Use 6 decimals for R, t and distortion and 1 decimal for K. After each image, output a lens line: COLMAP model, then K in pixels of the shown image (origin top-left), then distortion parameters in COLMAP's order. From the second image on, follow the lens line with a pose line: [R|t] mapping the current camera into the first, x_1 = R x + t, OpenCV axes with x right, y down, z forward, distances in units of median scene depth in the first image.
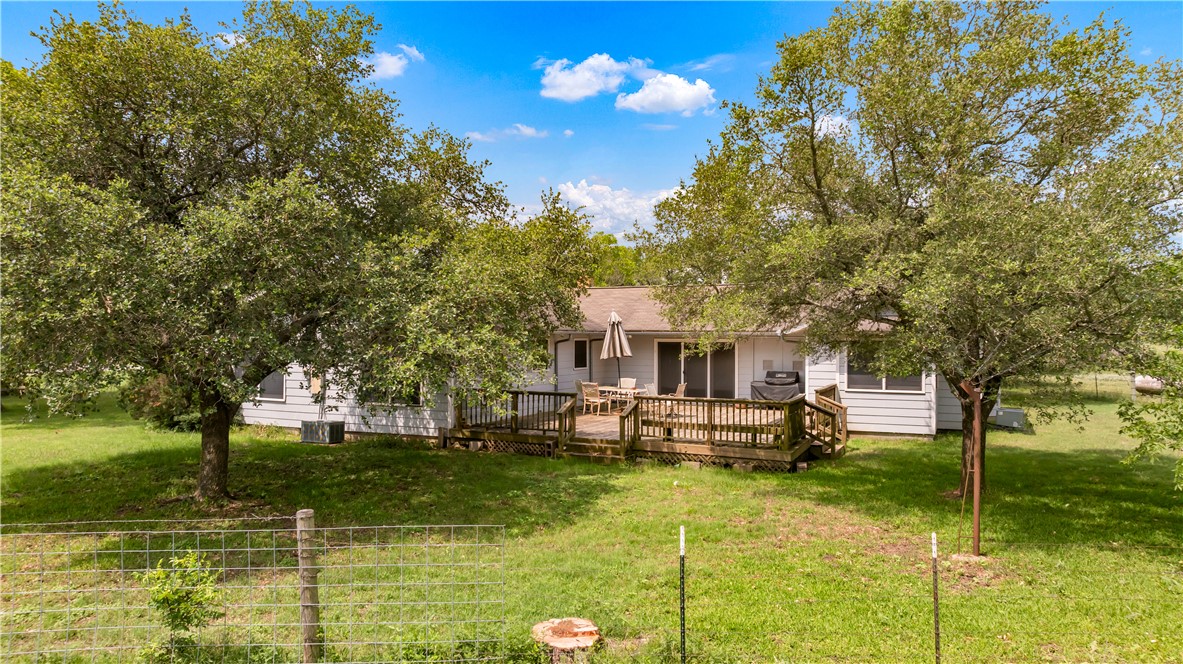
lens RADIAL K [[829.4, 0, 591.4], [0, 829.4, 333.5], [0, 0, 1]] dist [-0.000087, 0.000156]
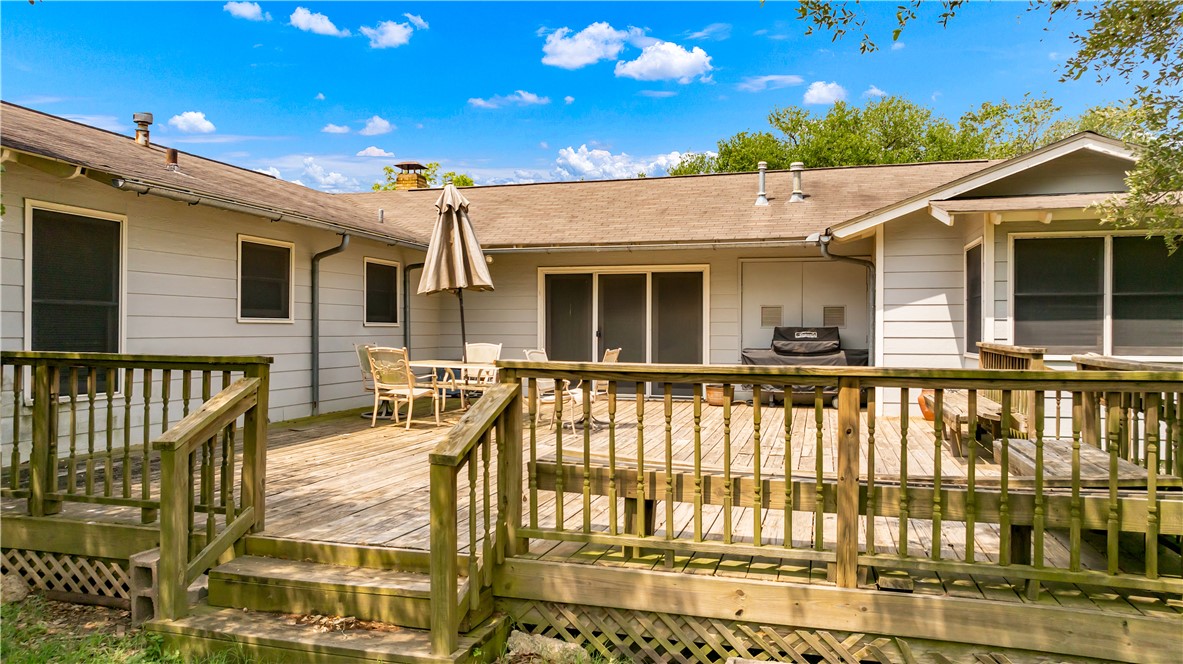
lens RADIAL K [[829.4, 0, 590.6], [0, 829.4, 330.6], [0, 0, 1]] dist [-0.000087, 0.000156]
pose [[0.986546, -0.000481, 0.163481, 0.029049], [0.000279, 0.999999, 0.001259, 0.050007], [-0.163482, -0.001197, 0.986546, 0.579619]]
